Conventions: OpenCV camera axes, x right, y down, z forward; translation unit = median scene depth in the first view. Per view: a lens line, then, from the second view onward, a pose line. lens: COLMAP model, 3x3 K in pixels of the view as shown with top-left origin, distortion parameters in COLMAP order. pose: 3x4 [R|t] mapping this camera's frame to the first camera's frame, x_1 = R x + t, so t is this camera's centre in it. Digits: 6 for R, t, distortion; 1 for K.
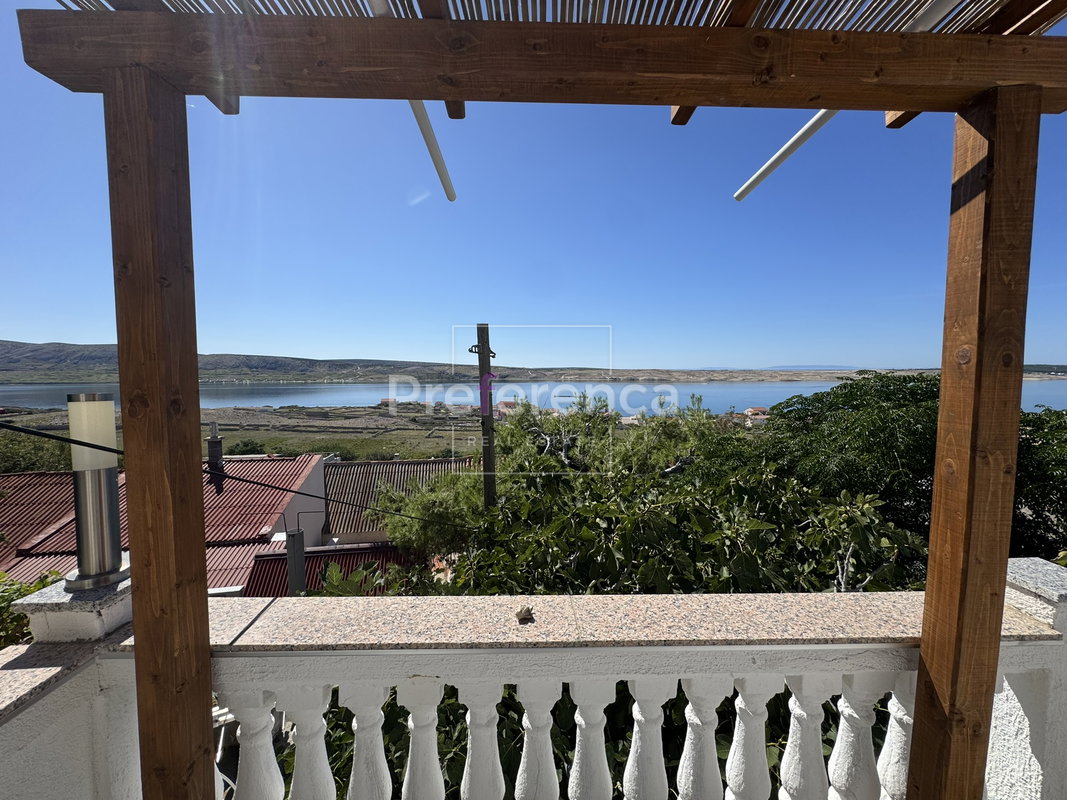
lens RADIAL K [[428.9, 0, 532.6], [0, 428.9, 402.4], [0, 0, 1]] dist [-0.001232, 0.000367]
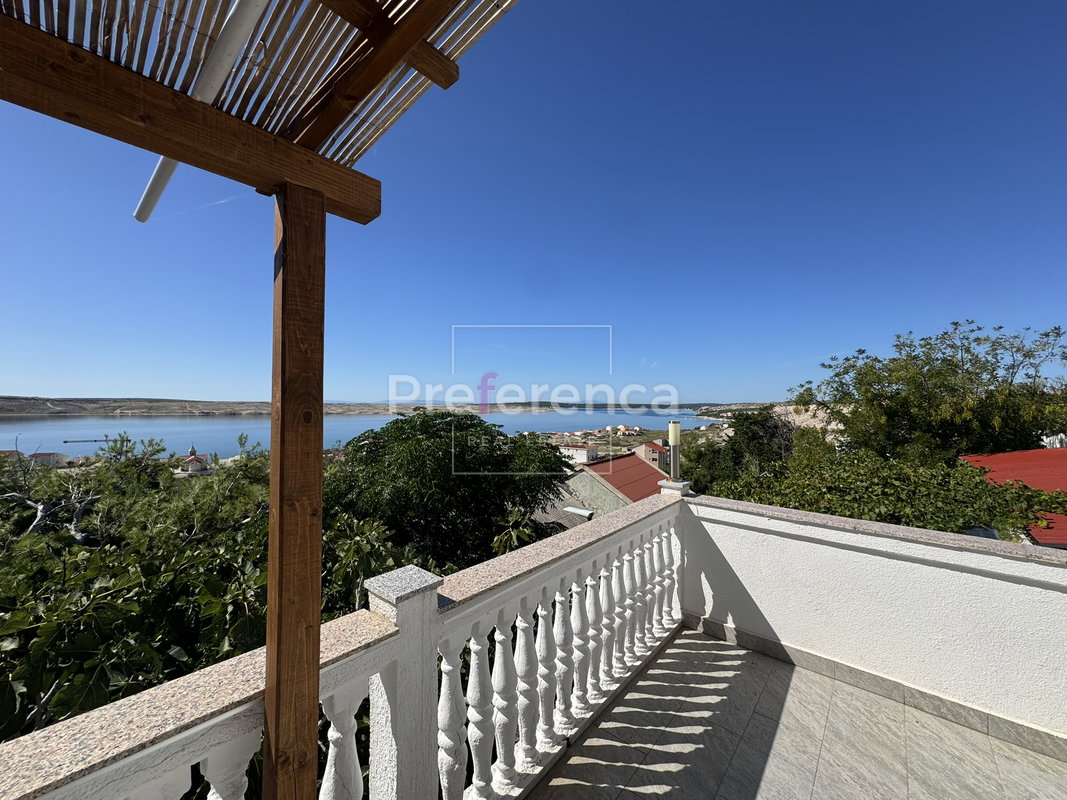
lens RADIAL K [[428.9, 0, 533.1], [0, 428.9, 403.3], [0, 0, 1]] dist [-0.001232, 0.000367]
pose [[0.668038, 0.007499, 0.744089, 0.517375], [0.048582, 0.997376, -0.053668, -0.034816], [-0.742539, 0.072002, 0.665921, -0.173288]]
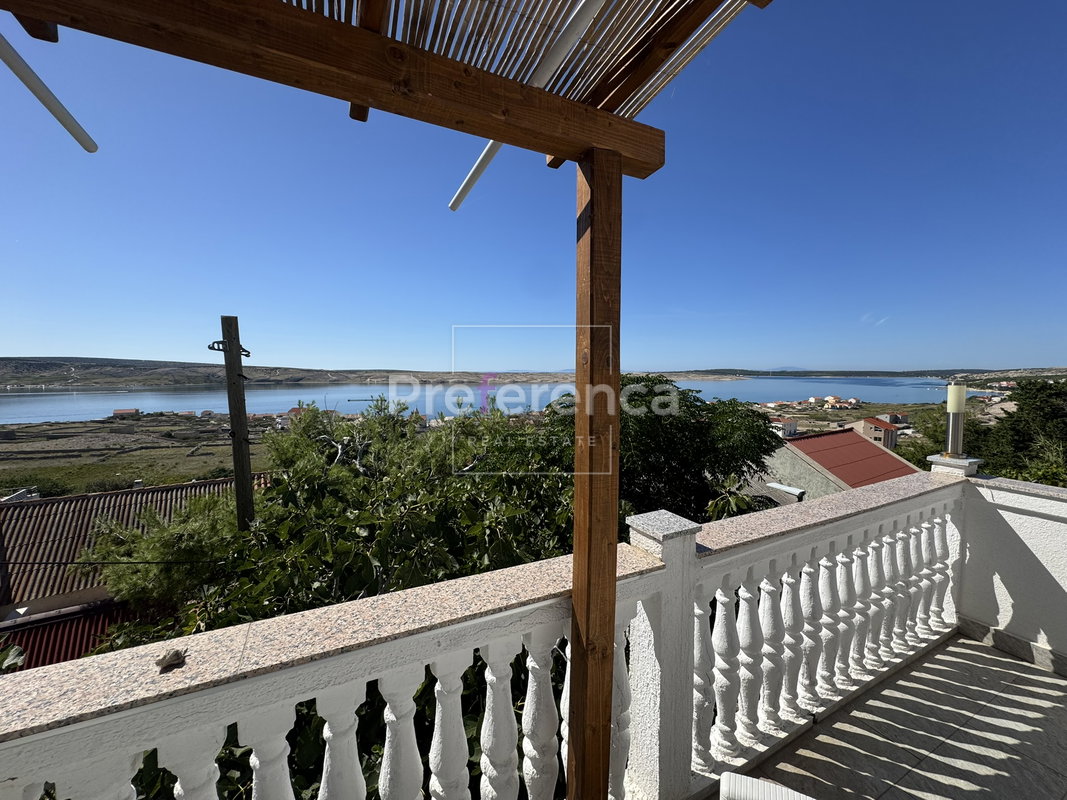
lens RADIAL K [[428.9, 0, 532.6], [0, 428.9, 403.1], [0, 0, 1]] dist [-0.001232, 0.000367]
pose [[0.906656, -0.028908, 0.420879, 0.277009], [0.030538, 0.999529, 0.002868, 0.012501], [-0.420764, 0.010253, 0.907112, -0.057941]]
